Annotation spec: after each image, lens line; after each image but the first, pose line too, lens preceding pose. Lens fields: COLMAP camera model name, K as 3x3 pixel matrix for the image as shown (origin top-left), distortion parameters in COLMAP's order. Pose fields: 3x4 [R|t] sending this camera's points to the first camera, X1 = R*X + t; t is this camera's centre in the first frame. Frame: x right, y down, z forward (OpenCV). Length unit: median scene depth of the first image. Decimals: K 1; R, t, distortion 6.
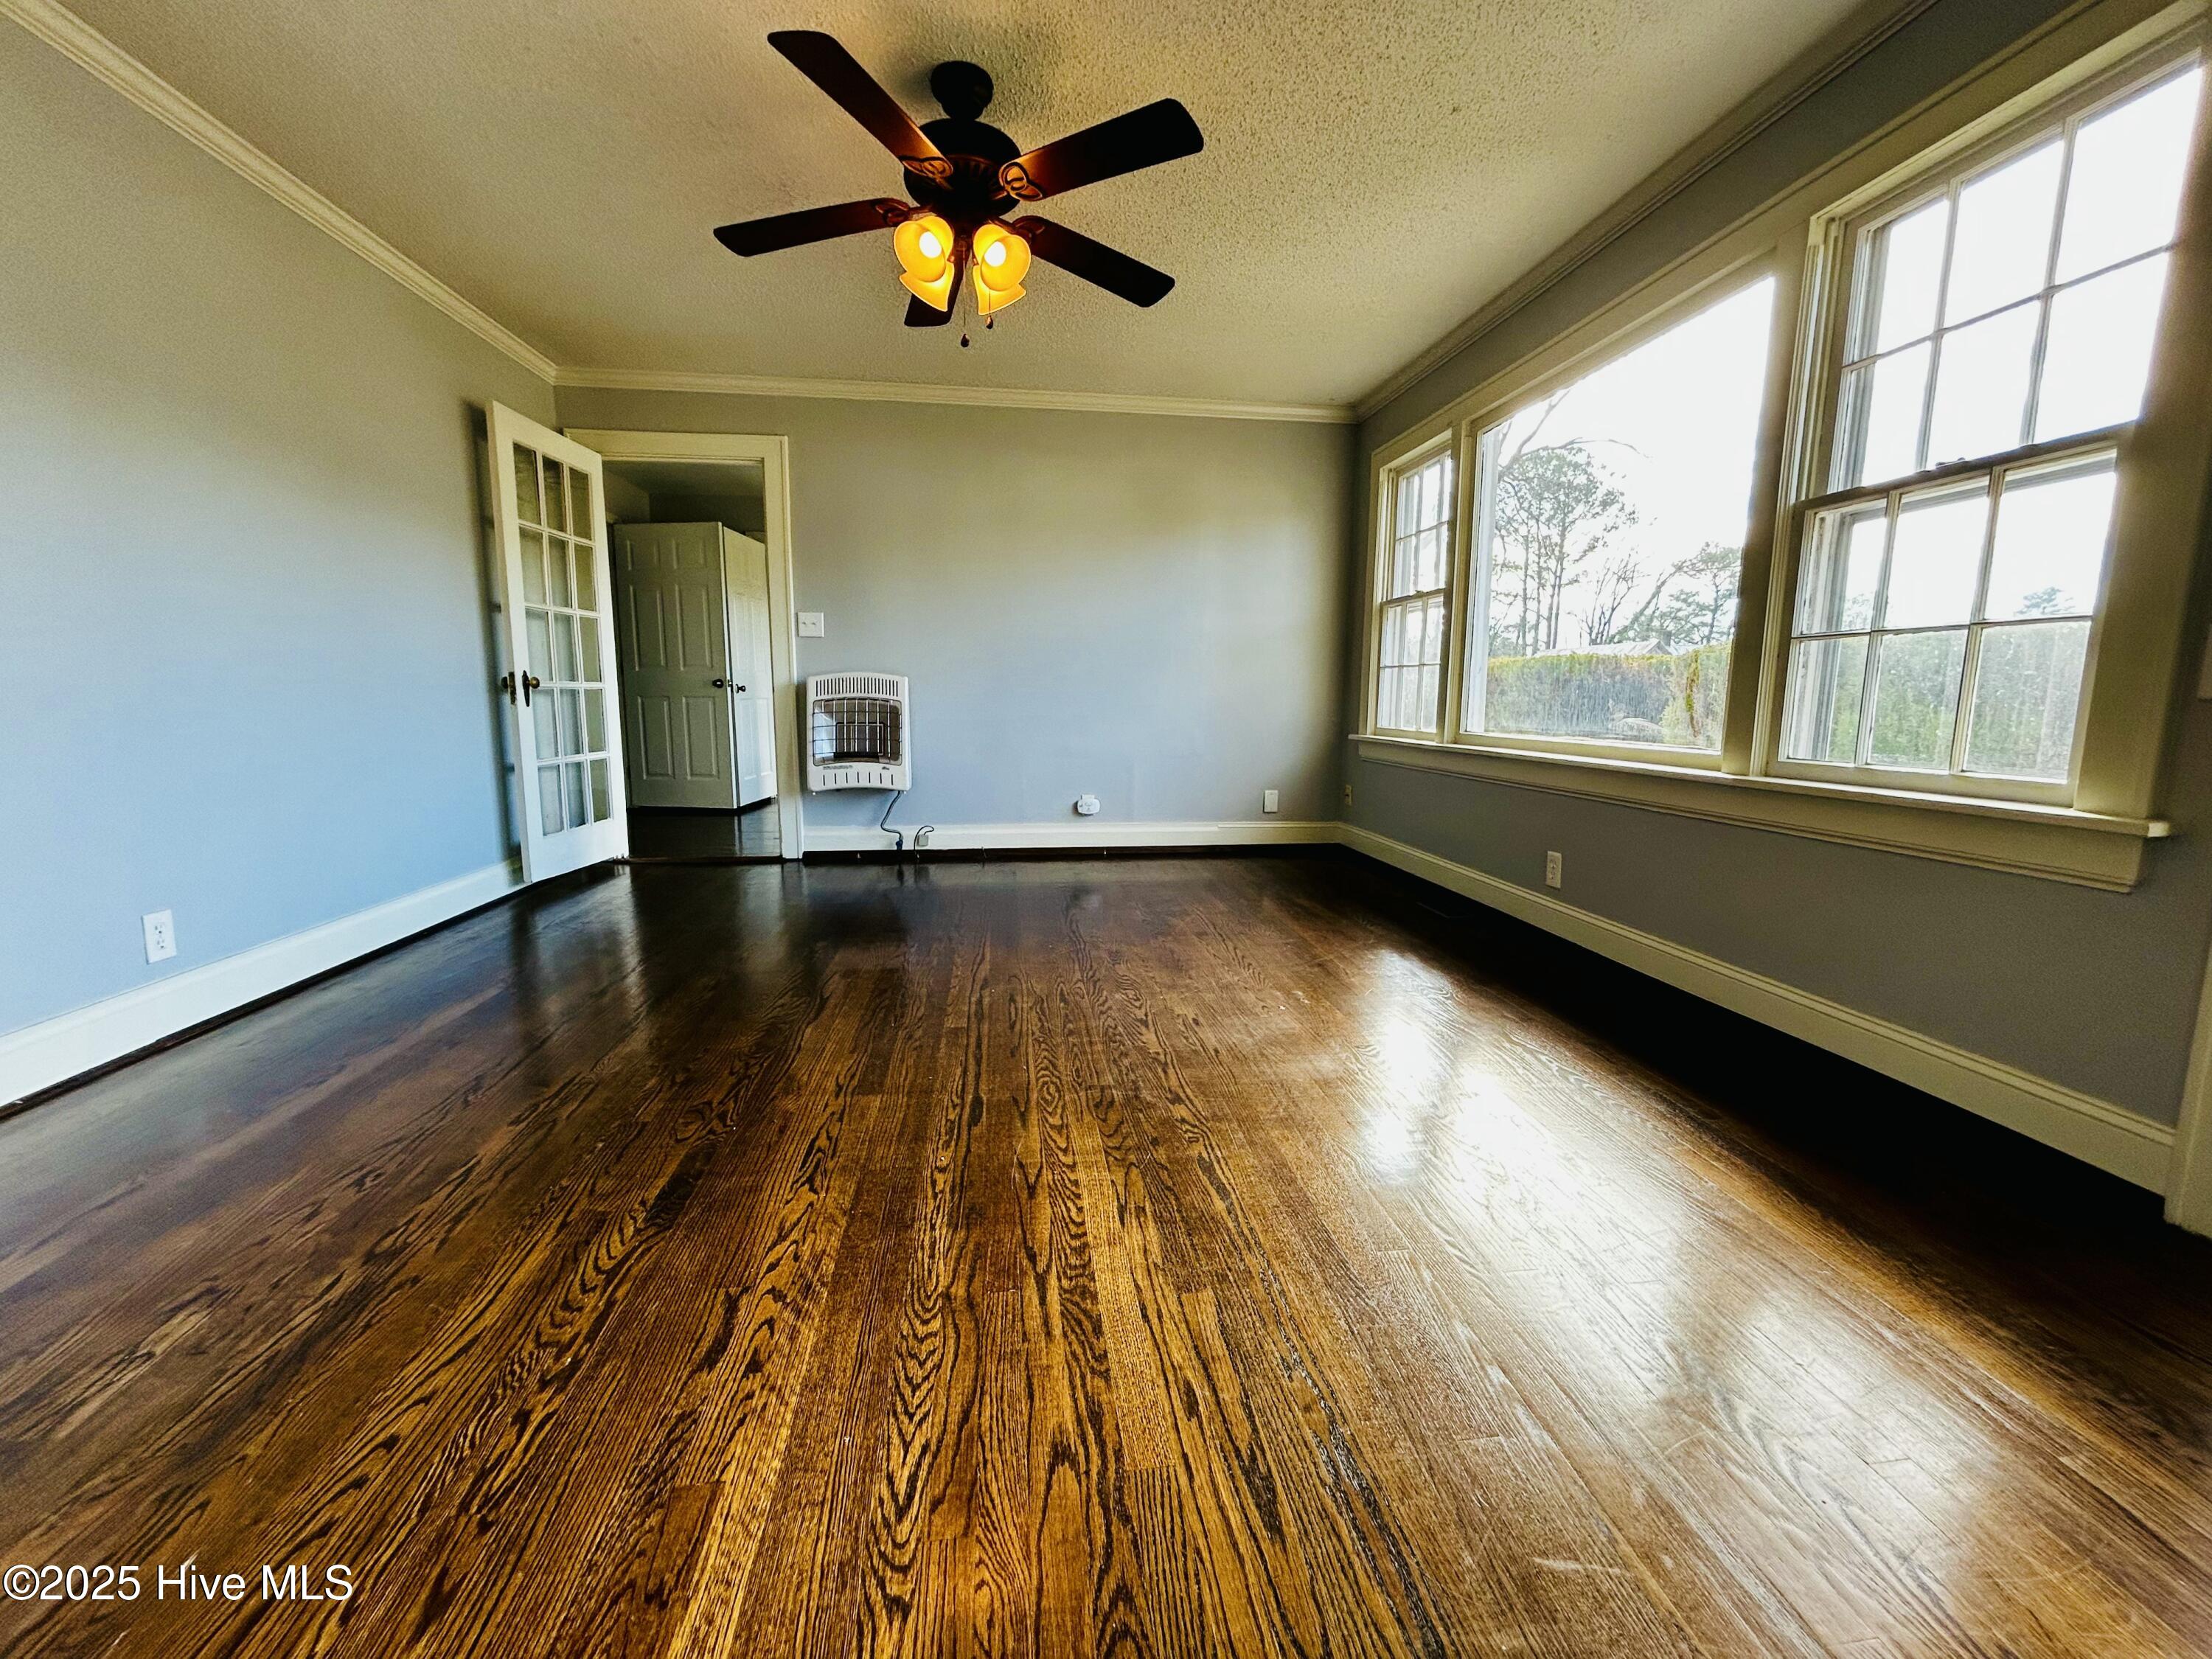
lens RADIAL K [[890.3, 0, 1102.9], [0, 890.3, 820.9], [0, 0, 1]] dist [-0.003300, 0.000165]
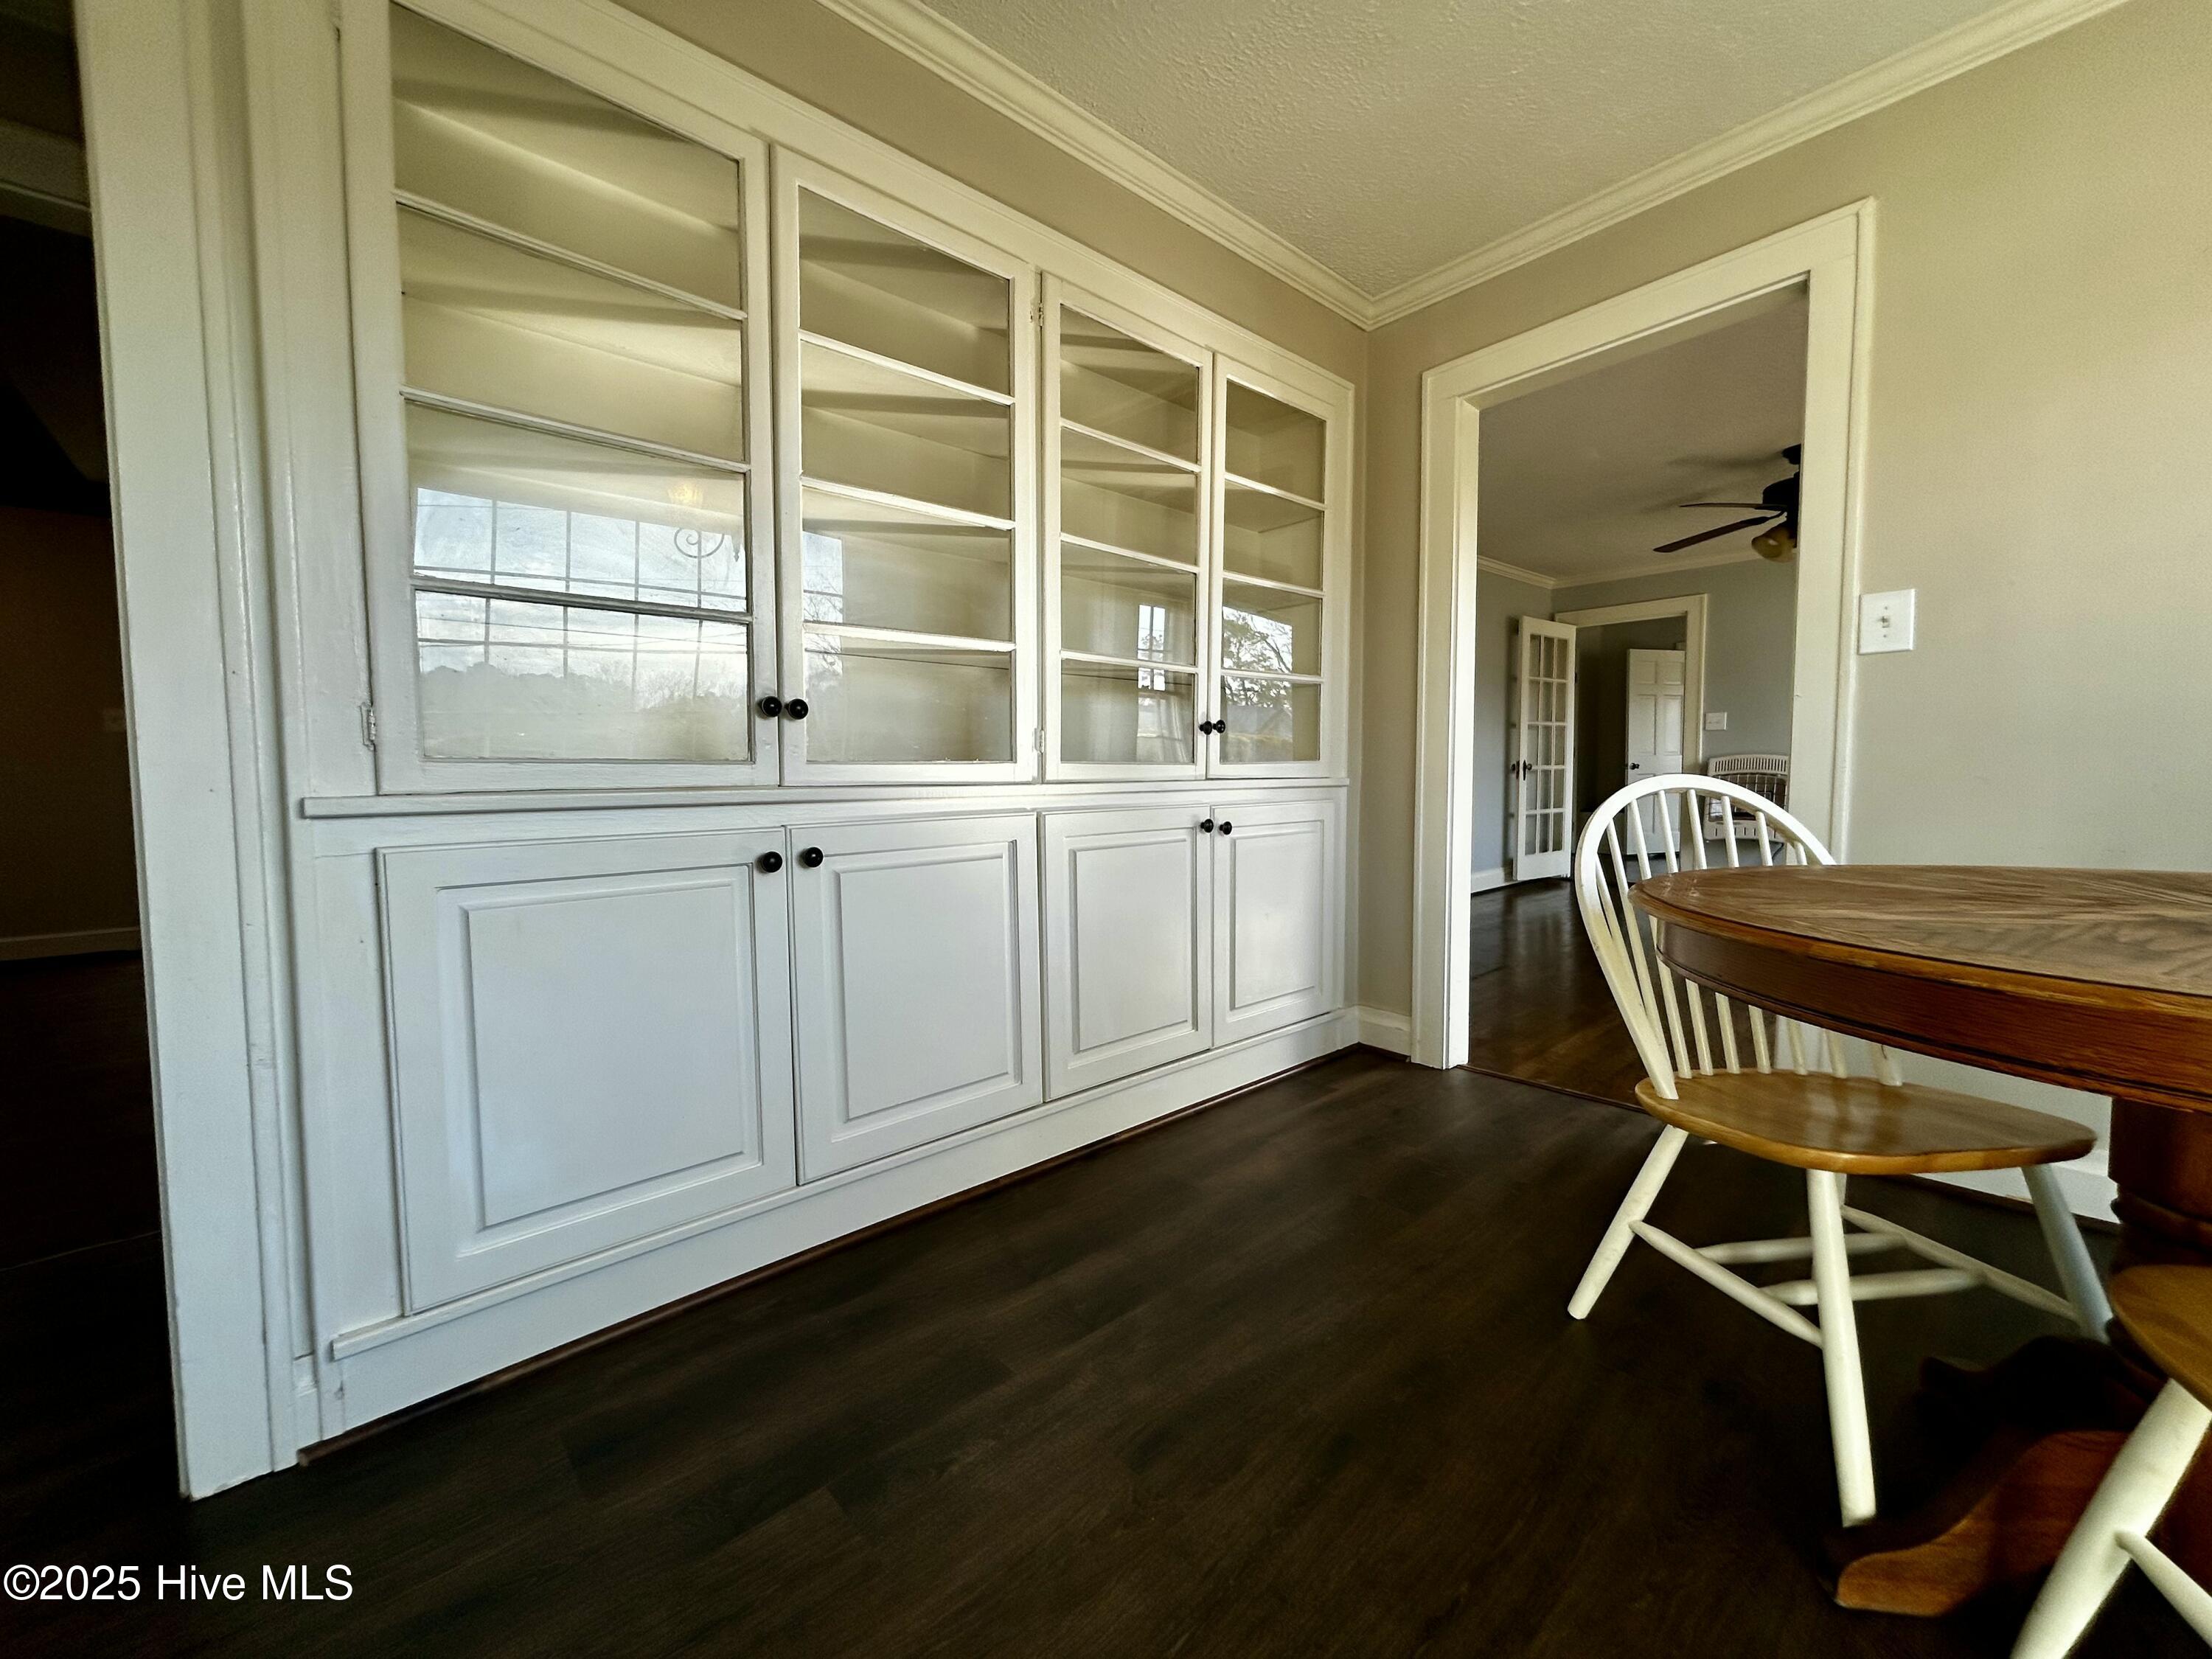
lens RADIAL K [[890.3, 0, 1114.9], [0, 890.3, 827.3], [0, 0, 1]] dist [-0.003300, 0.000165]
pose [[0.599311, 0.039081, -0.799562, 0.248132], [-0.101558, 0.994449, -0.027515, 0.084645], [0.794048, 0.097692, 0.599953, -0.617903]]
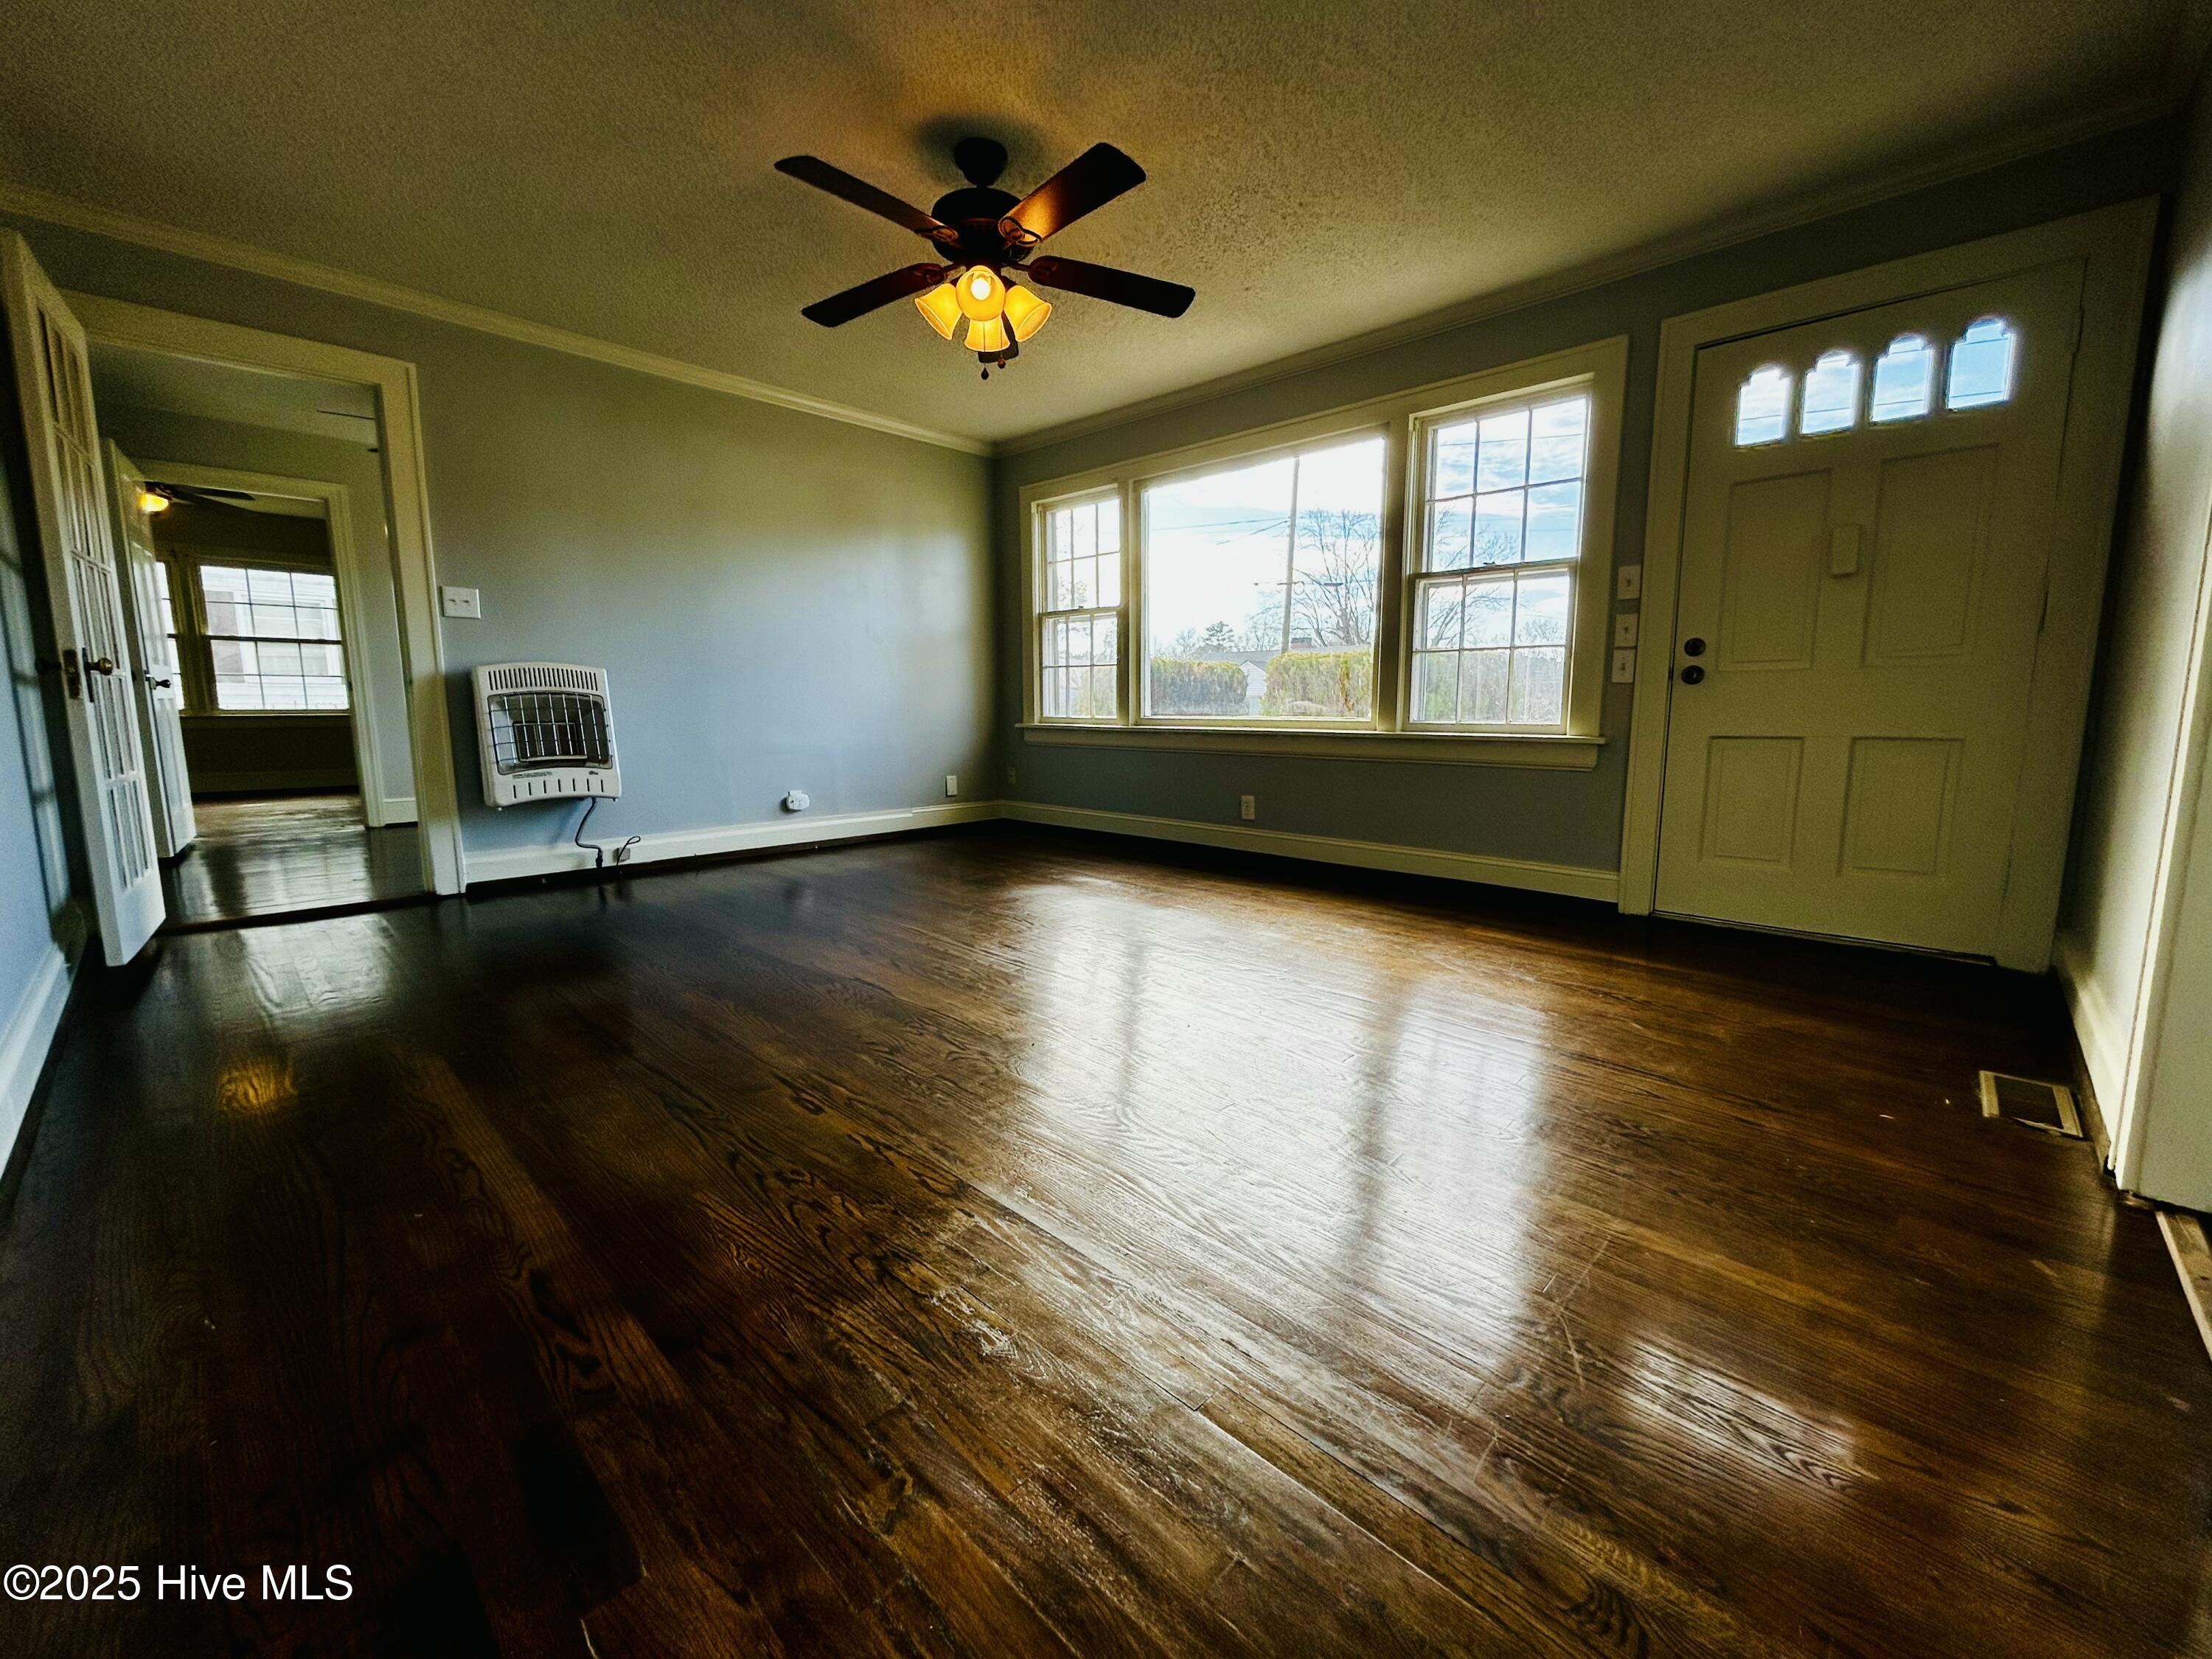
lens RADIAL K [[890.3, 0, 1103.4], [0, 890.3, 822.7], [0, 0, 1]] dist [-0.003300, 0.000165]
pose [[0.776860, -0.091699, 0.622960, -0.409321], [0.094412, 0.995118, 0.028744, 0.011343], [-0.622555, 0.036484, 0.781725, 0.013049]]
